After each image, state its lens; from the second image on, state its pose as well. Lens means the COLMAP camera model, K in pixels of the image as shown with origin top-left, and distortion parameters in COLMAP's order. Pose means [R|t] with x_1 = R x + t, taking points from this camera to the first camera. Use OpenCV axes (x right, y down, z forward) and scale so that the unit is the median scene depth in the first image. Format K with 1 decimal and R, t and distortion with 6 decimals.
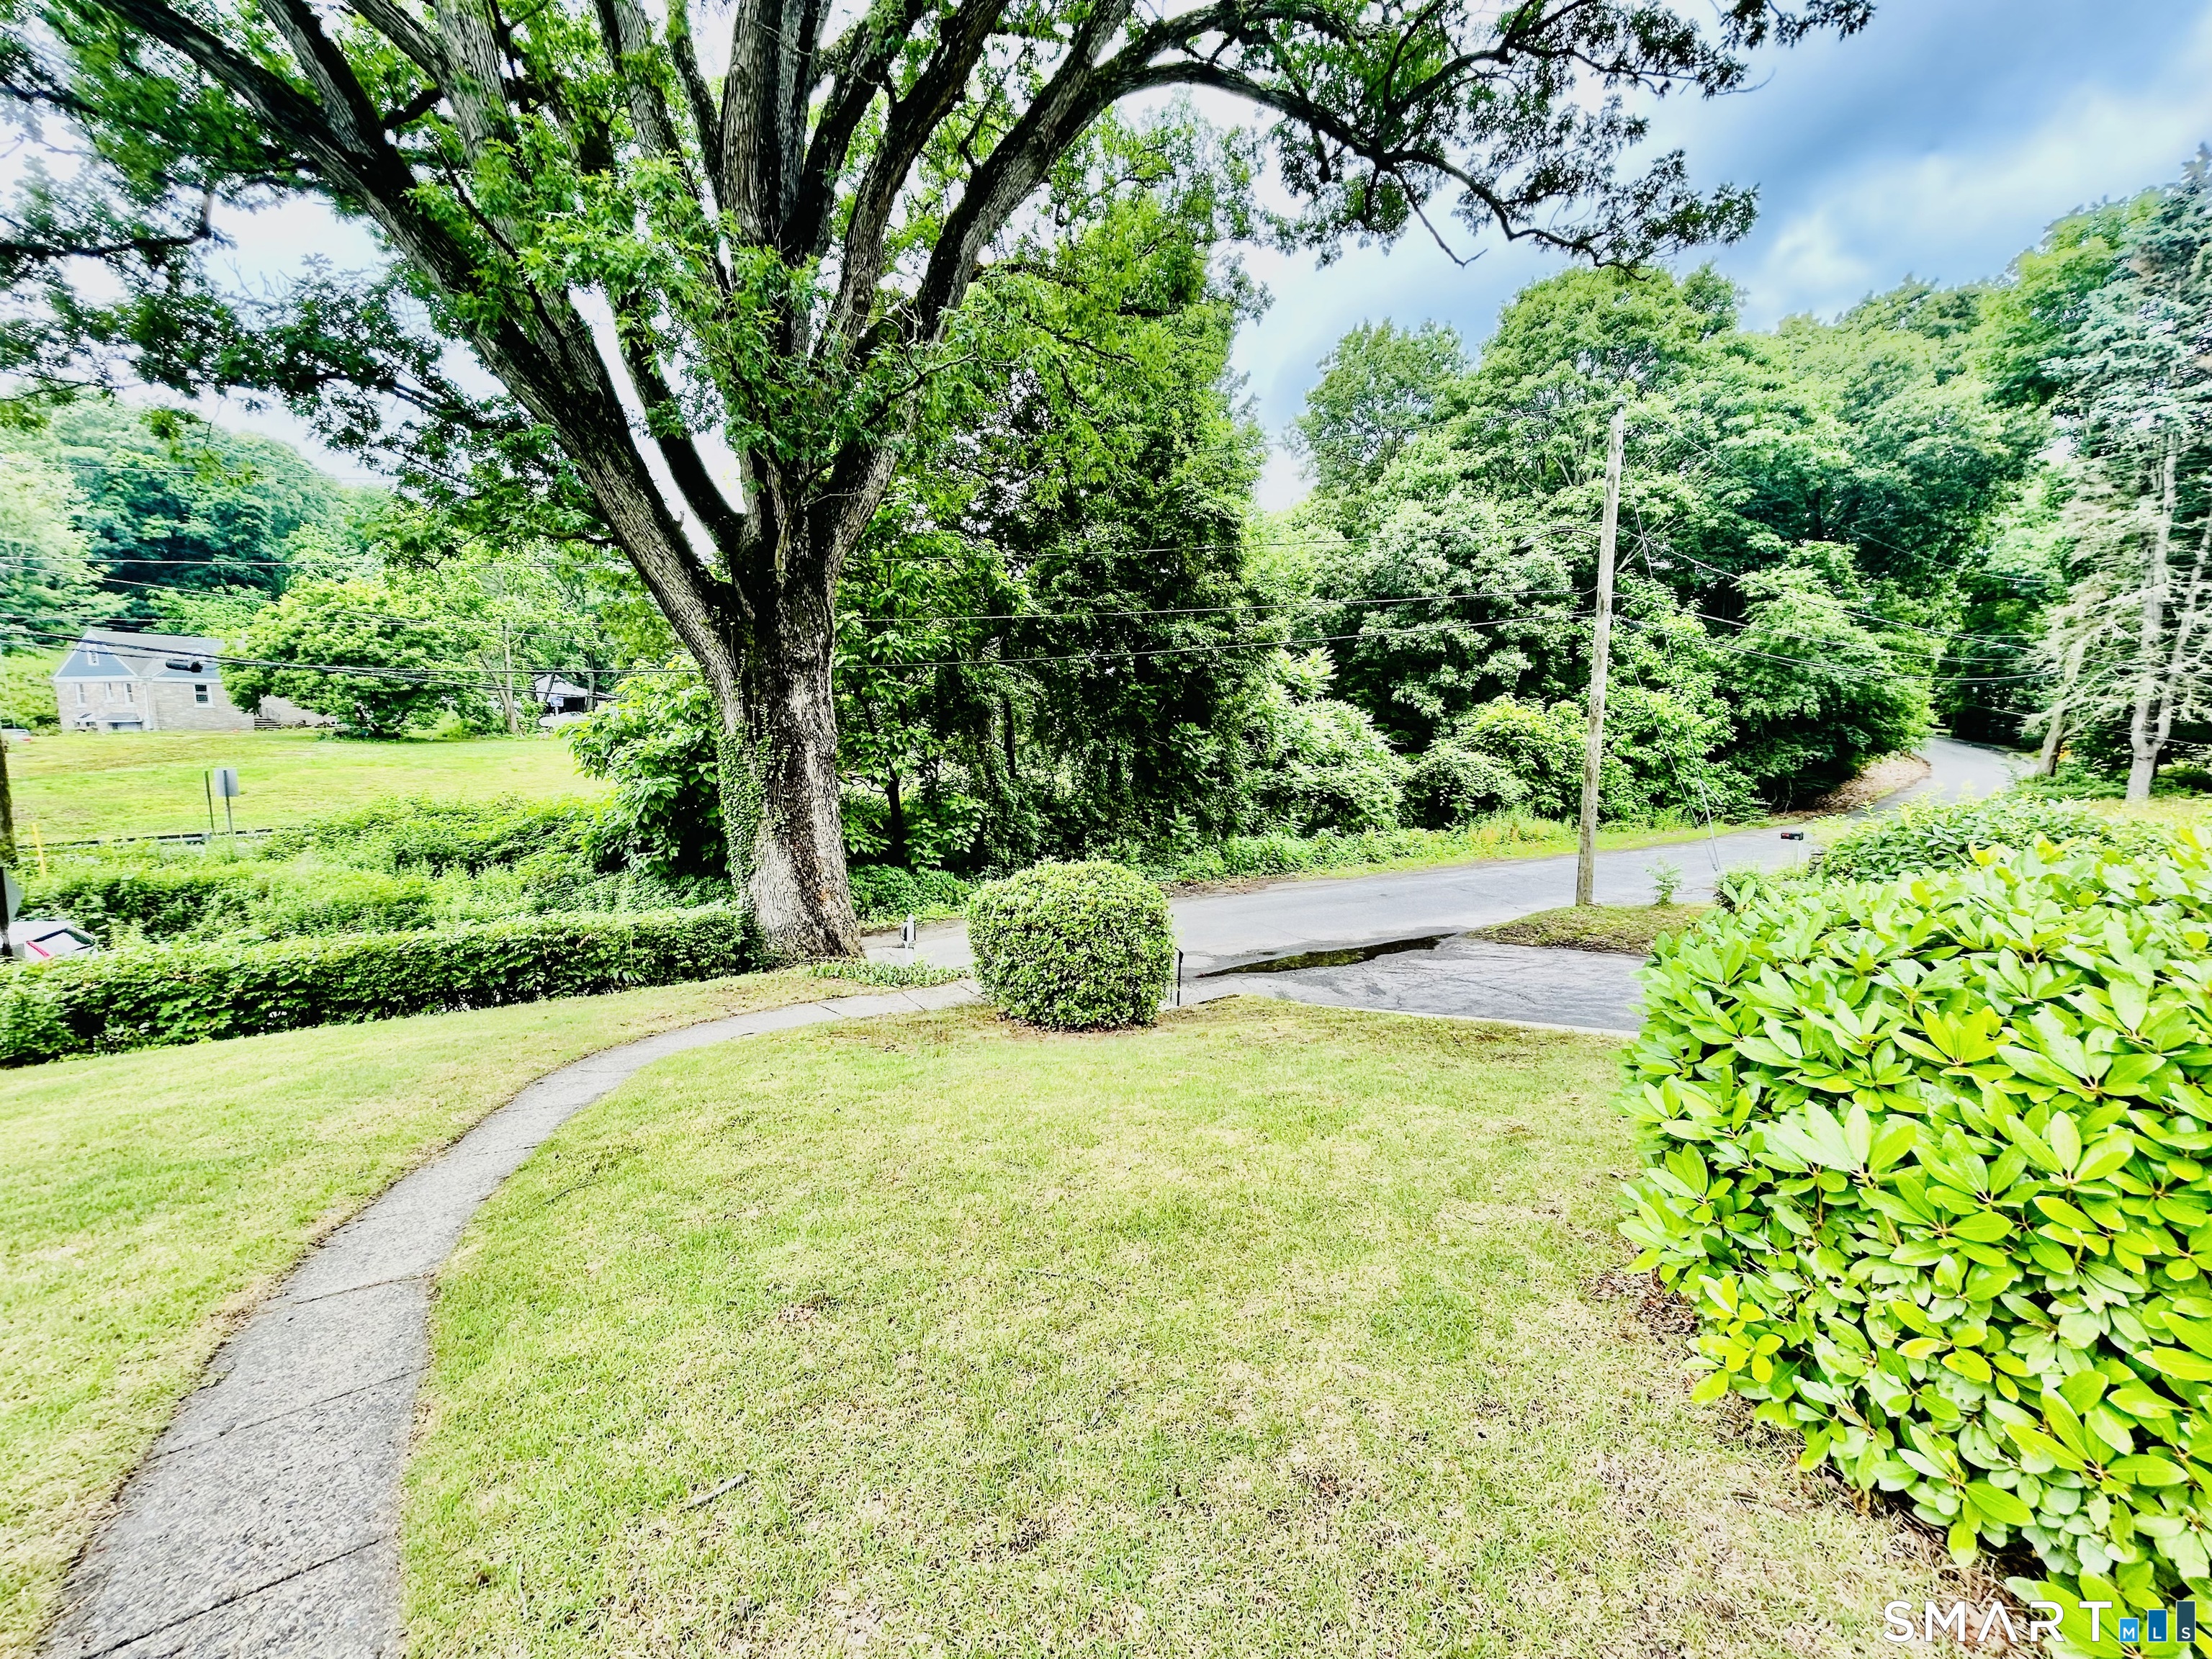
lens RADIAL K [[891.5, 0, 1103.3], [0, 891.5, 823.2], [0, 0, 1]] dist [0.001768, 0.000143]
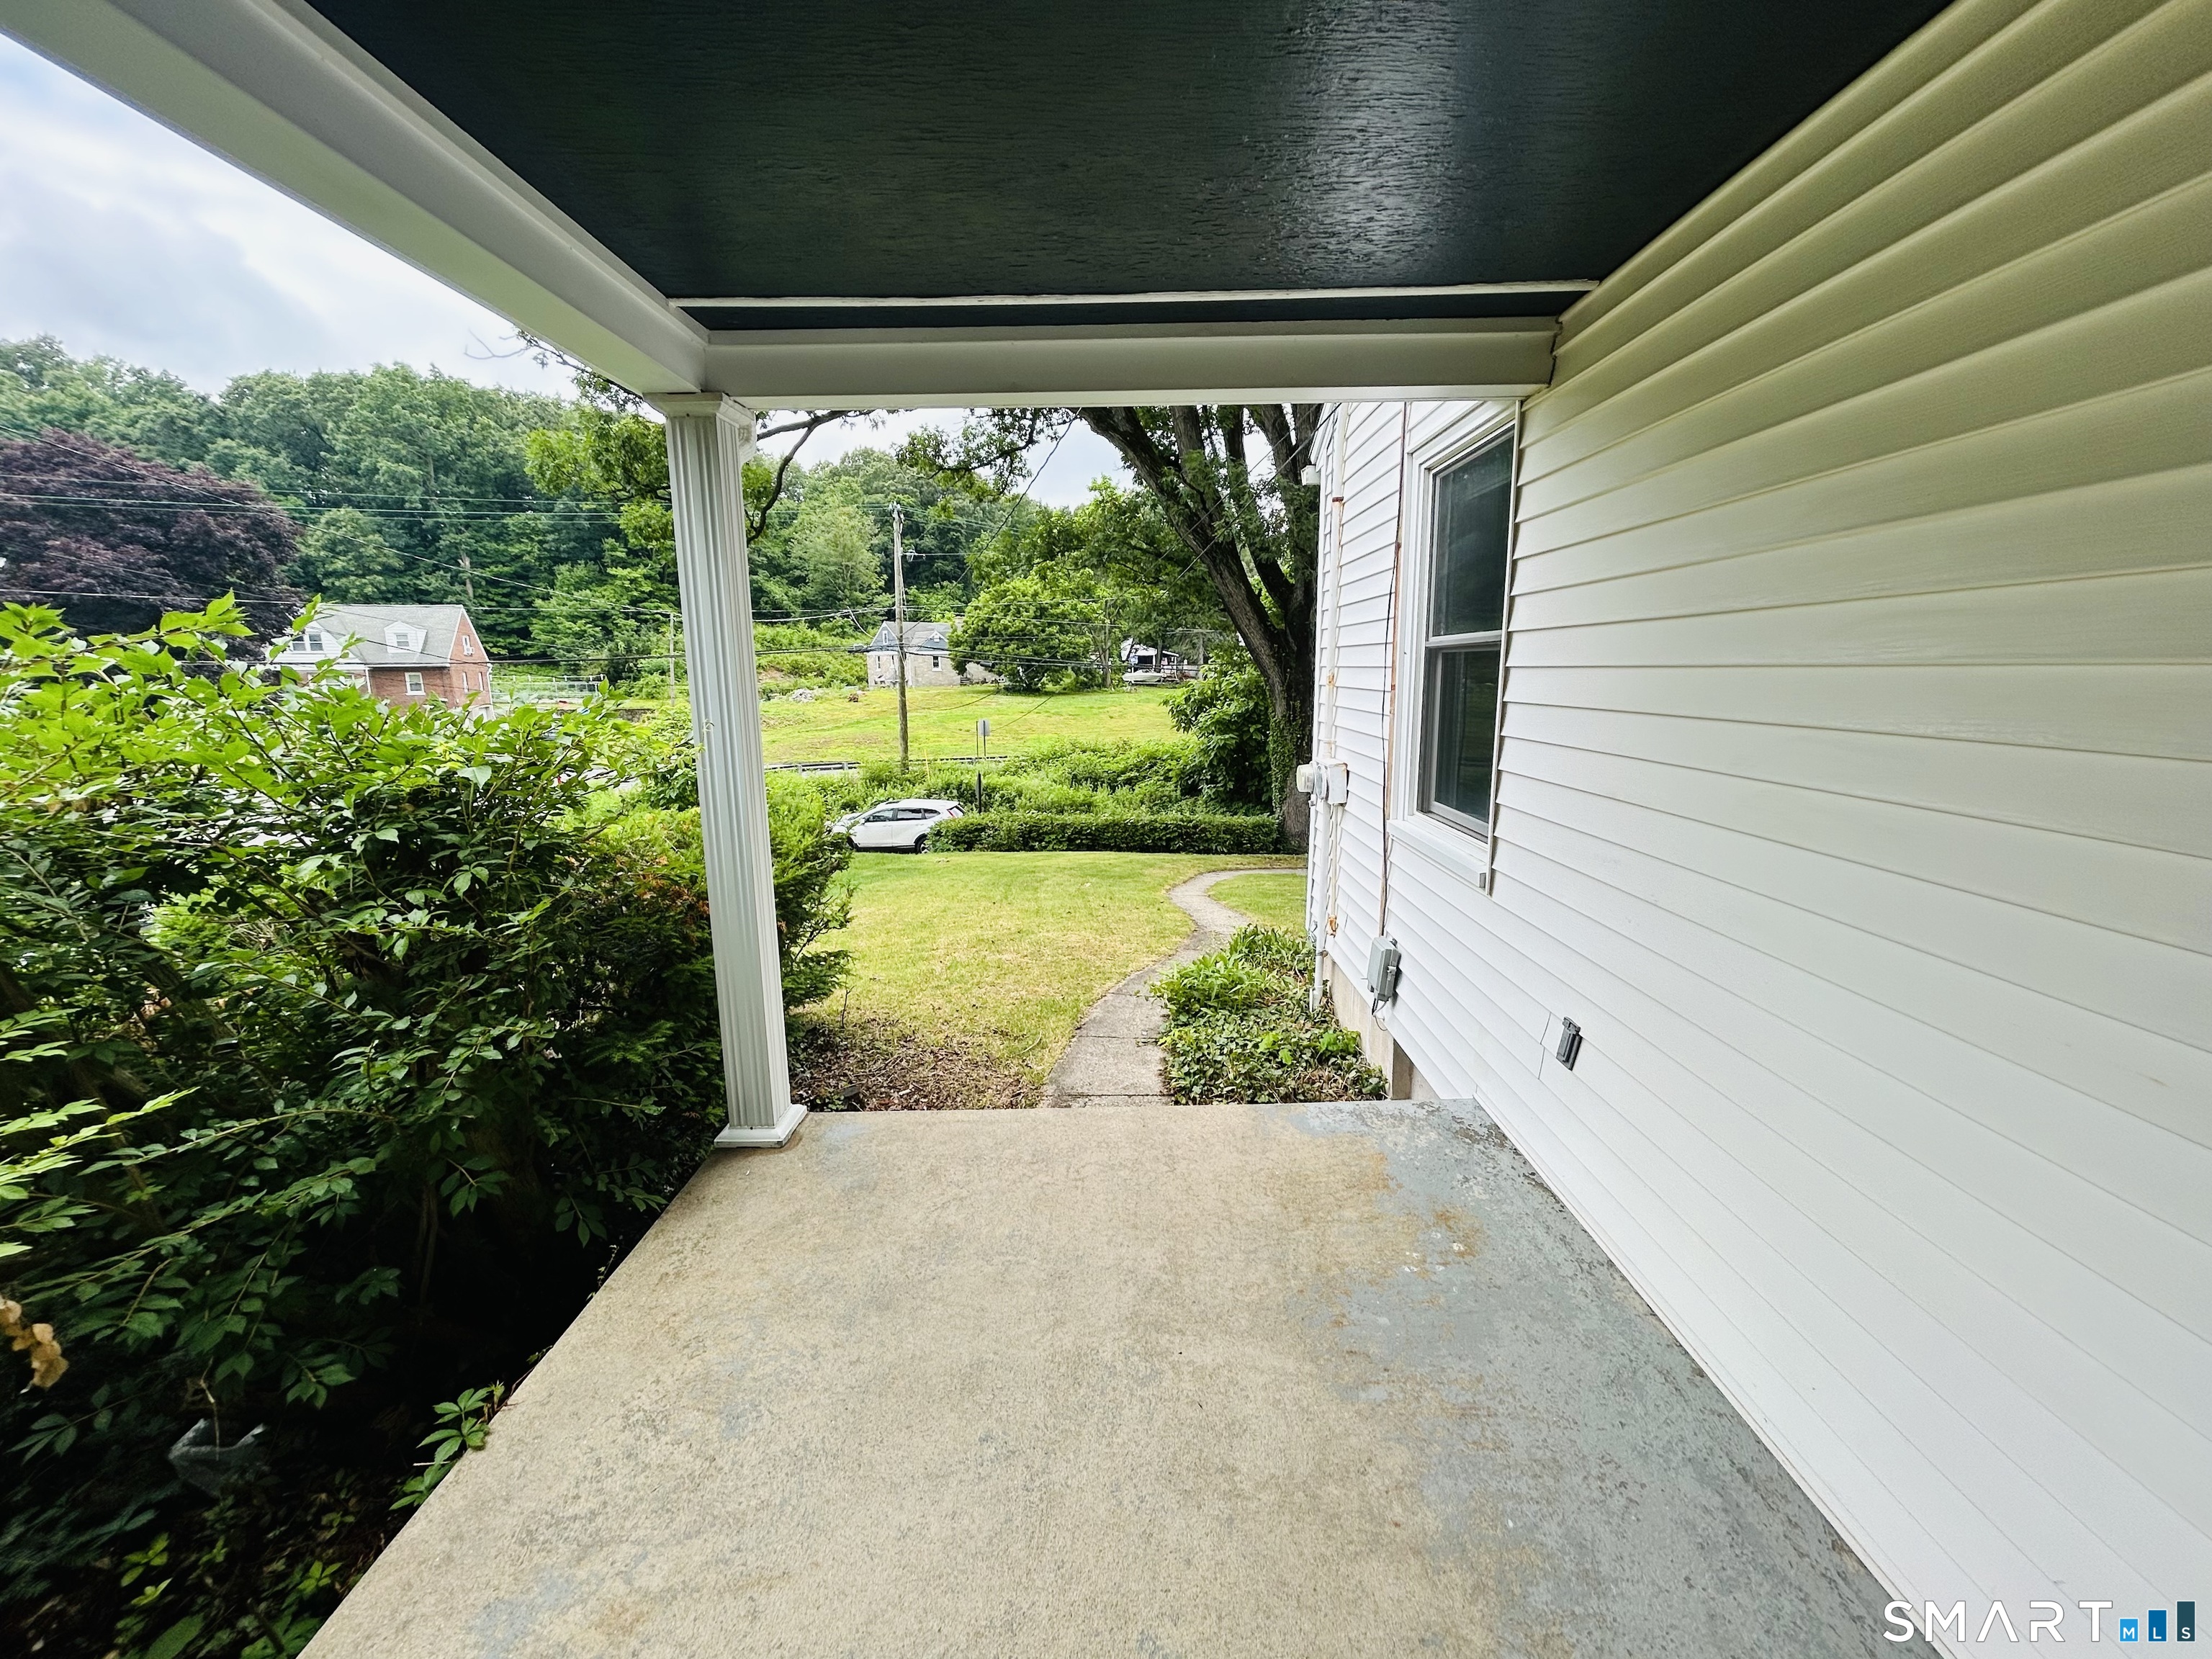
lens RADIAL K [[891.5, 0, 1109.0], [0, 891.5, 824.9], [0, 0, 1]] dist [0.001768, 0.000143]
pose [[0.848646, 0.084259, -0.522207, 0.121136], [-0.051060, 0.995670, 0.077675, -0.006040], [0.526491, -0.039255, 0.849274, -0.350826]]
